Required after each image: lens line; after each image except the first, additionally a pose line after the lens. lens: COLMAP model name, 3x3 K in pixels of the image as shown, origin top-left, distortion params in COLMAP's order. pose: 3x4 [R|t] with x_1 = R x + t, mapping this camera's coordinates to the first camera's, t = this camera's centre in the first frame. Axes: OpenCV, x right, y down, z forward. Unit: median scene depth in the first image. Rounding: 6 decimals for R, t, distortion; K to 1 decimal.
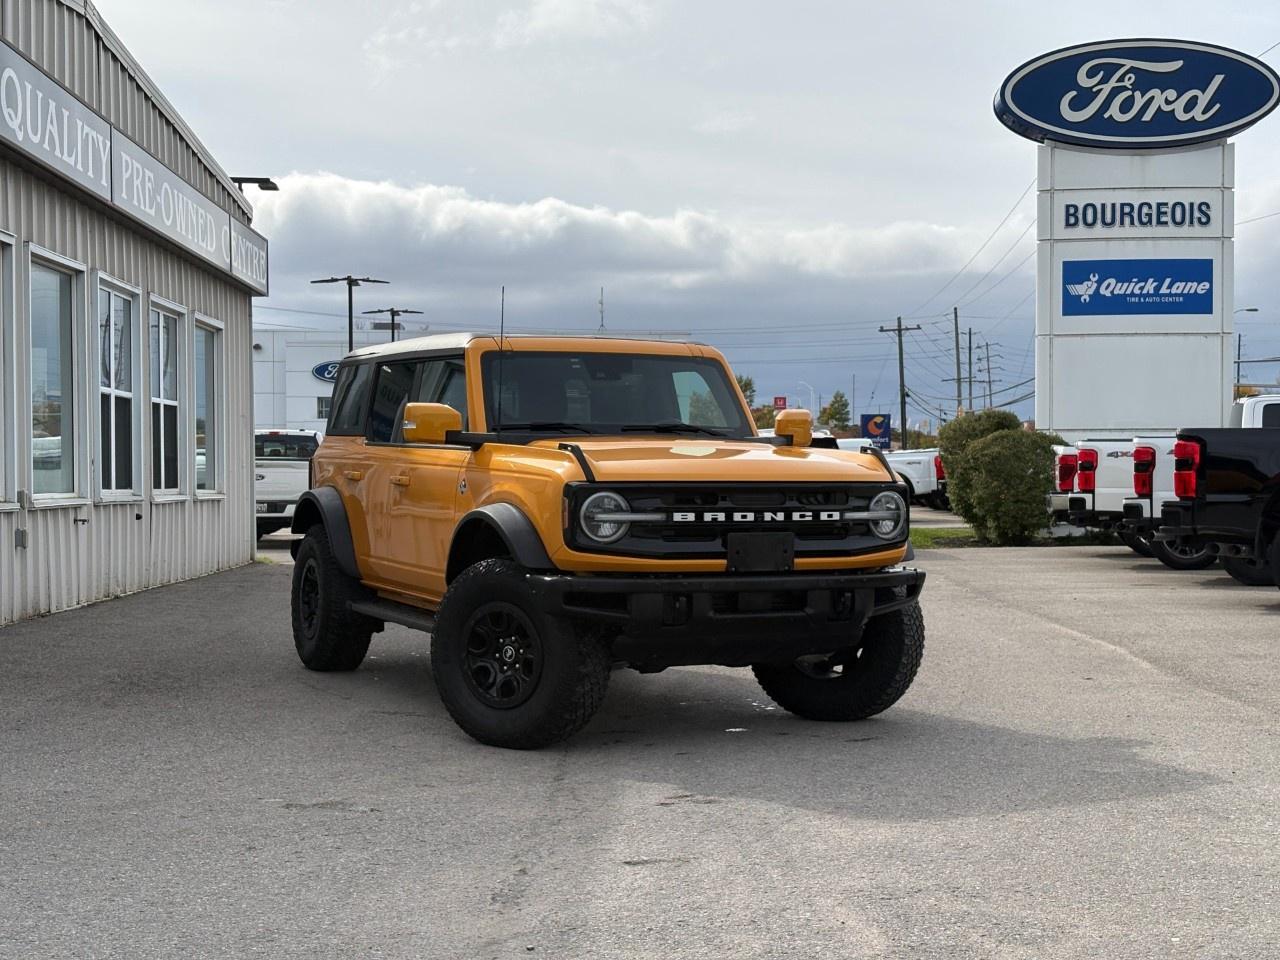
lens RADIAL K [[1922.0, 0, 640.0], [0, 1922.0, 480.0], [0, 0, 1]] dist [0.240076, -0.937696]
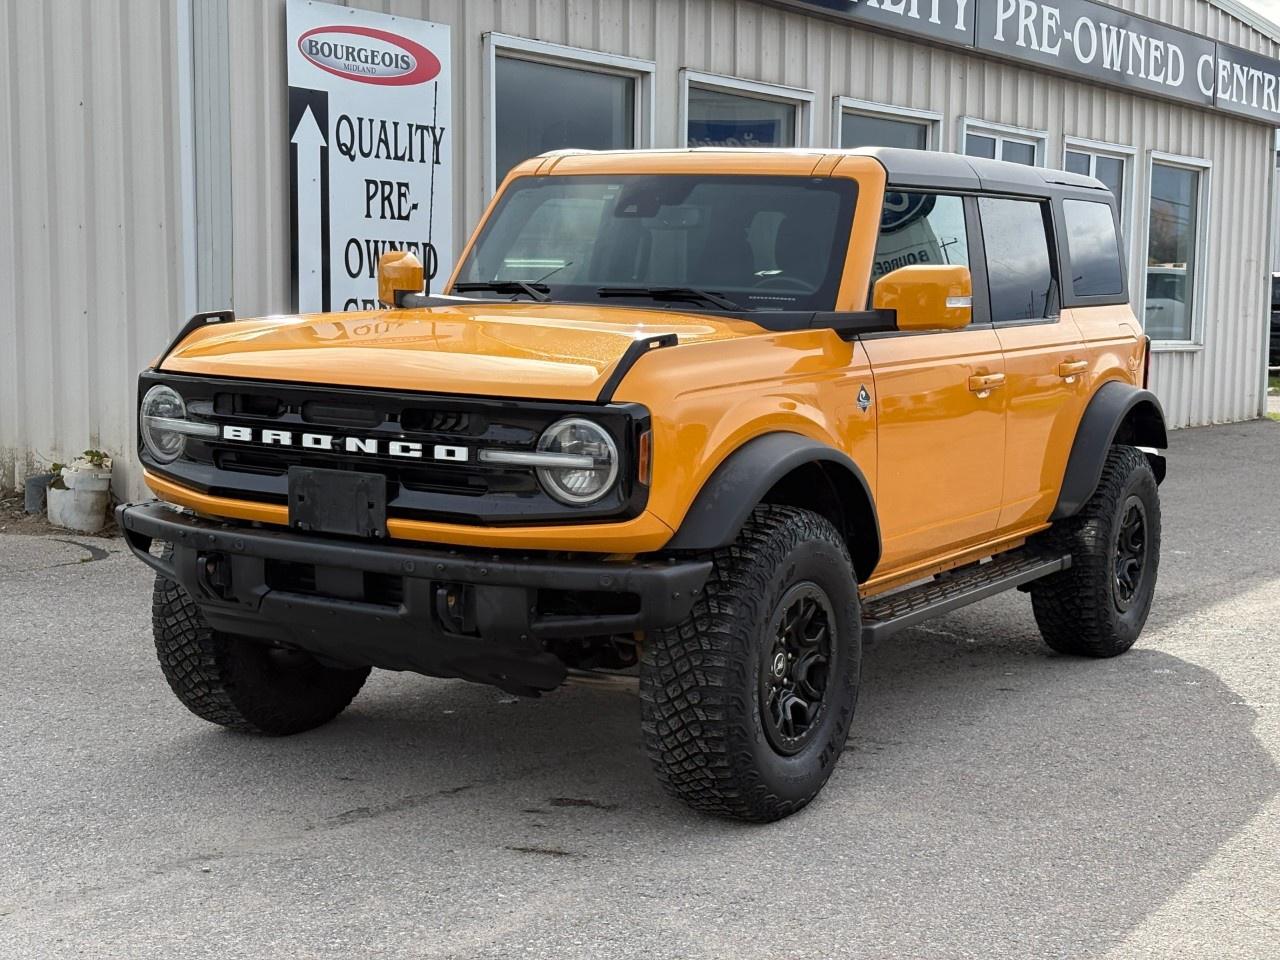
lens RADIAL K [[1922.0, 0, 640.0], [0, 1922.0, 480.0], [0, 0, 1]] dist [0.240076, -0.937696]
pose [[0.577719, 0.100625, -0.810009, 0.602984], [-0.035076, 0.994516, 0.098528, -0.032326], [0.815482, -0.028510, 0.578080, 0.717946]]
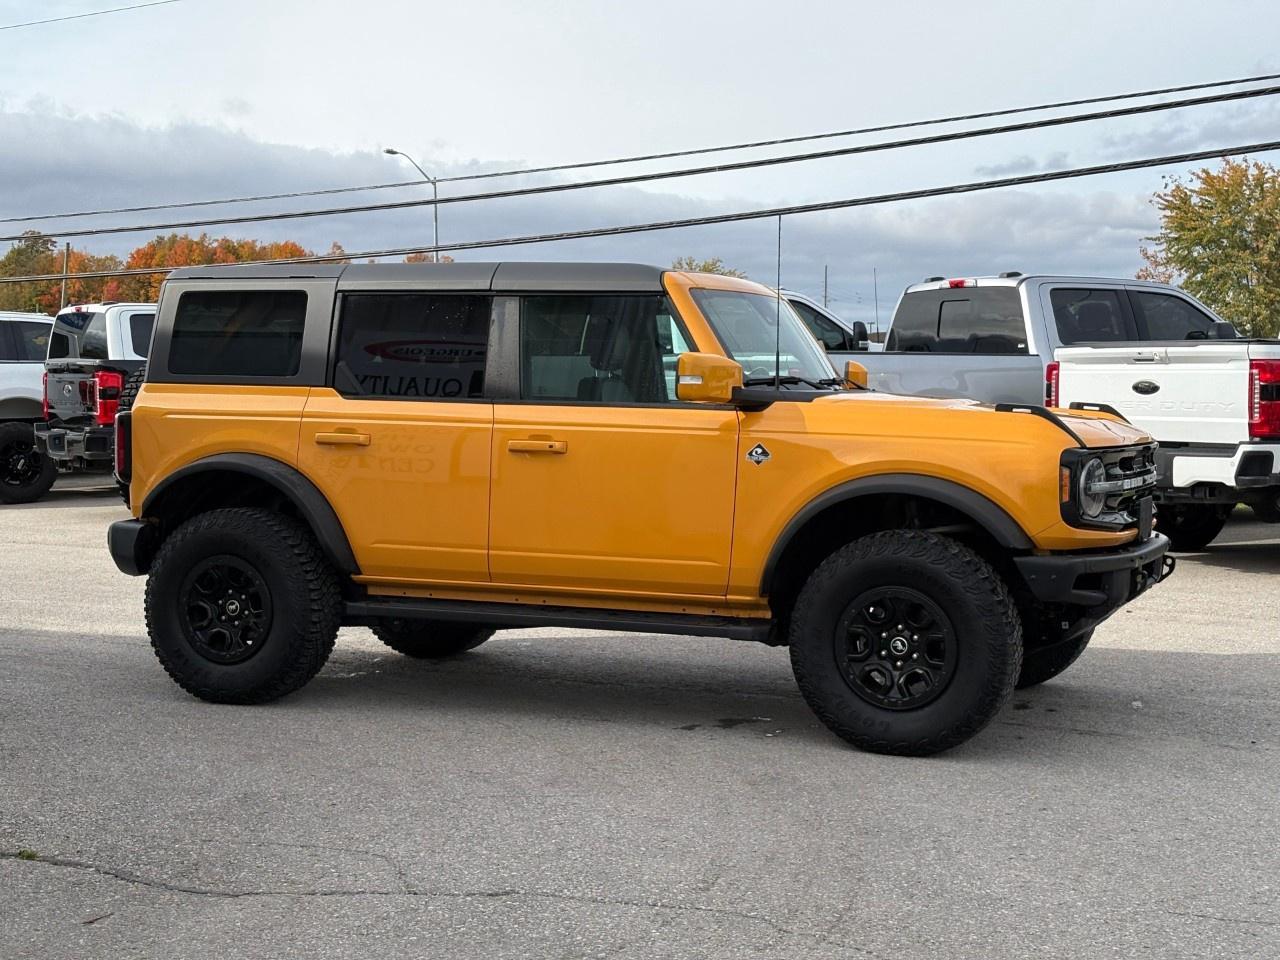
lens RADIAL K [[1922.0, 0, 640.0], [0, 1922.0, 480.0], [0, 0, 1]] dist [0.240076, -0.937696]
pose [[0.713549, -0.032562, 0.699848, -0.769311], [0.004929, 0.999128, 0.041462, -0.021845], [-0.700588, -0.026136, 0.713087, 0.487213]]
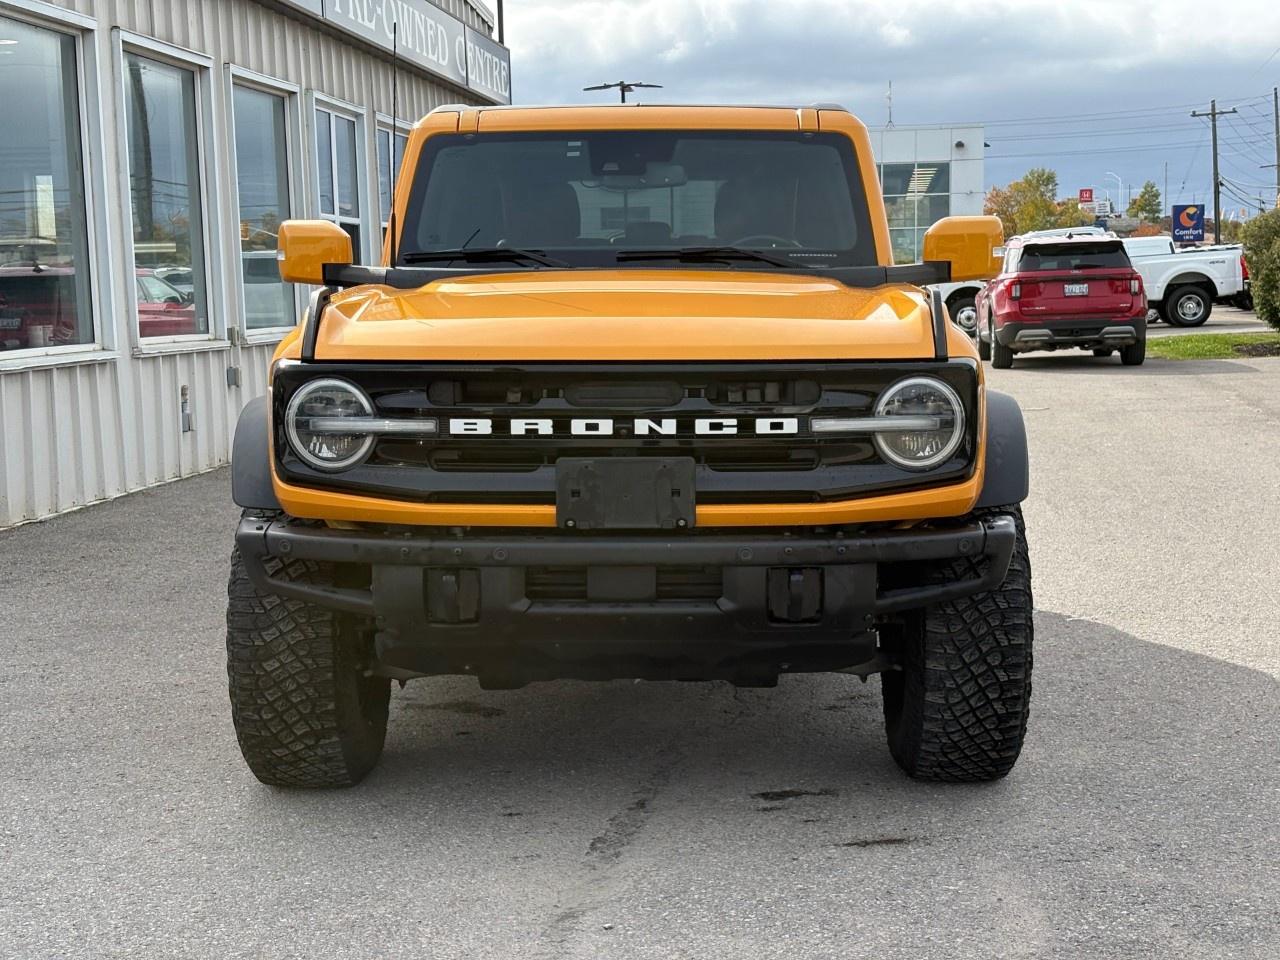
lens RADIAL K [[1922.0, 0, 640.0], [0, 1922.0, 480.0], [0, 0, 1]] dist [0.240076, -0.937696]
pose [[0.908023, 0.037017, -0.417281, 0.286408], [0.004028, 0.995271, 0.097056, -0.017946], [0.418901, -0.089810, 0.903580, 0.512166]]
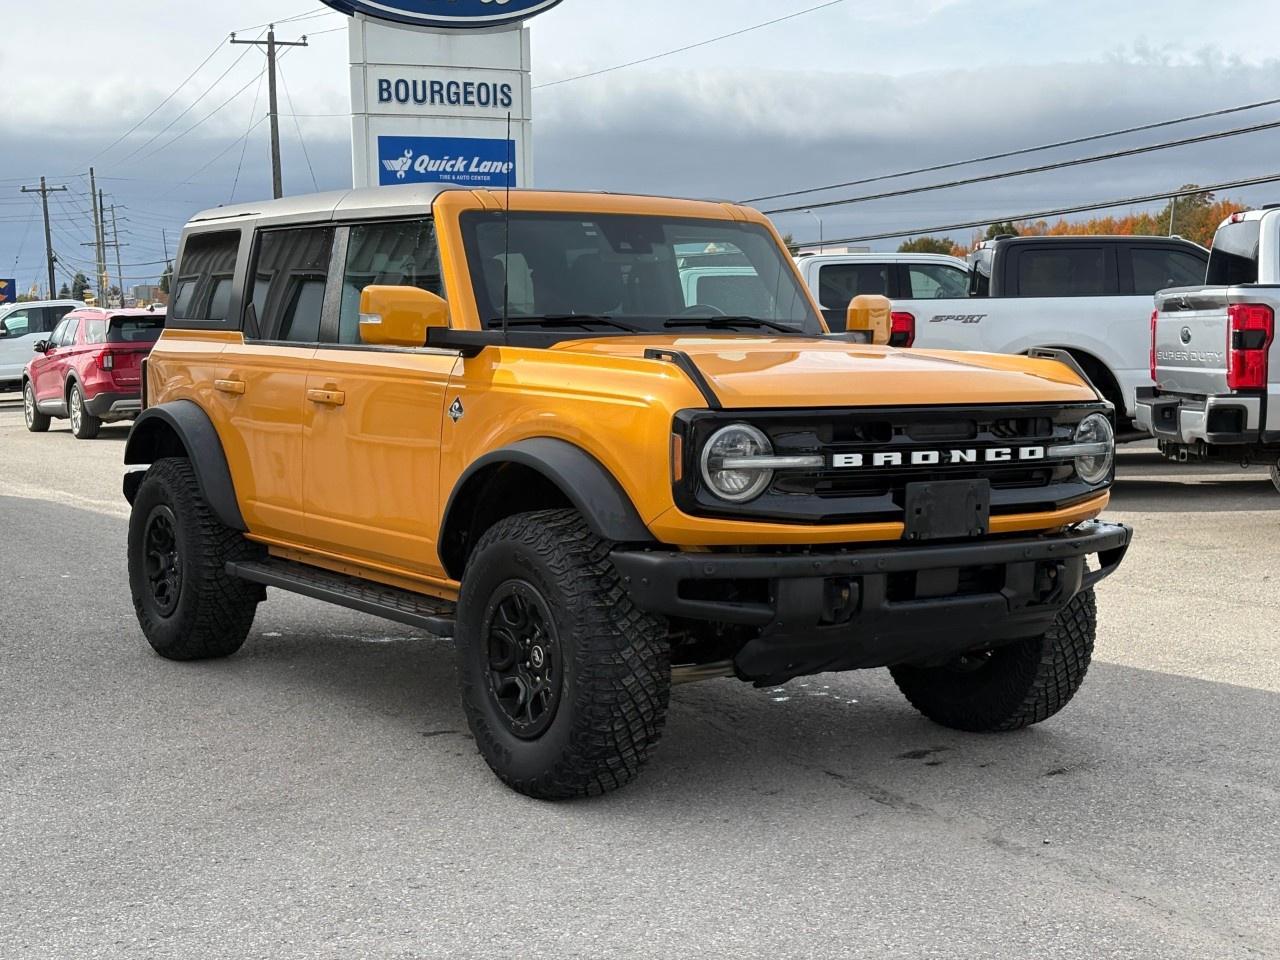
lens RADIAL K [[1922.0, 0, 640.0], [0, 1922.0, 480.0], [0, 0, 1]] dist [0.240076, -0.937696]
pose [[0.986164, -0.014337, 0.165153, -0.153012], [0.004189, 0.998090, 0.061630, -0.014797], [-0.165722, -0.060085, 0.984340, 0.348698]]
